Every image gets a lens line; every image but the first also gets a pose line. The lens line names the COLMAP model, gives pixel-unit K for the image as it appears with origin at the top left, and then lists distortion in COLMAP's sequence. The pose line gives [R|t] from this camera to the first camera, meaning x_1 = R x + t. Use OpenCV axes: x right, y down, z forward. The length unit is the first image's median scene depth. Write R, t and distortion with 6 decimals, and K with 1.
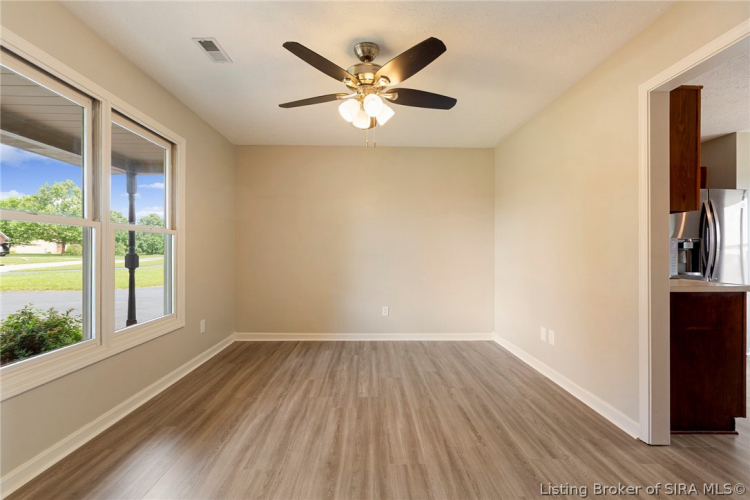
lens RADIAL K [[327.4, 0, 373.4], [0, 327.4, 248.4], [0, 0, 1]] dist [0.001004, -0.000118]
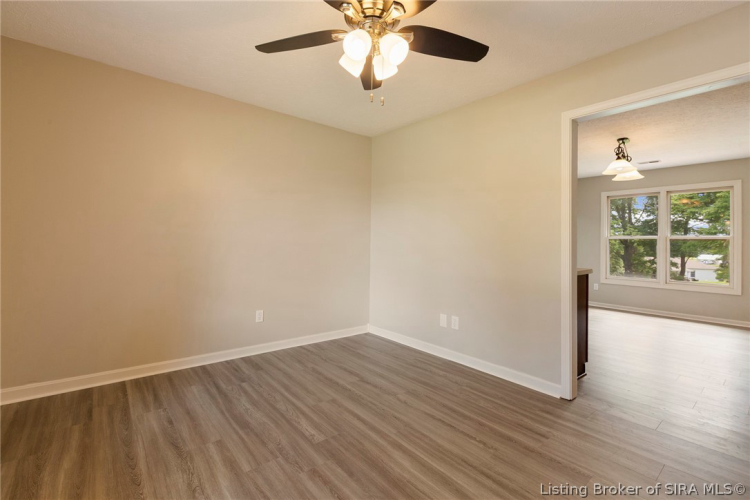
lens RADIAL K [[327.4, 0, 373.4], [0, 327.4, 248.4], [0, 0, 1]] dist [0.001004, -0.000118]
pose [[0.787840, -0.000814, 0.615879, -0.386008], [-0.022638, 0.999285, 0.030279, -0.007358], [-0.615463, -0.037798, 0.787259, 0.350886]]
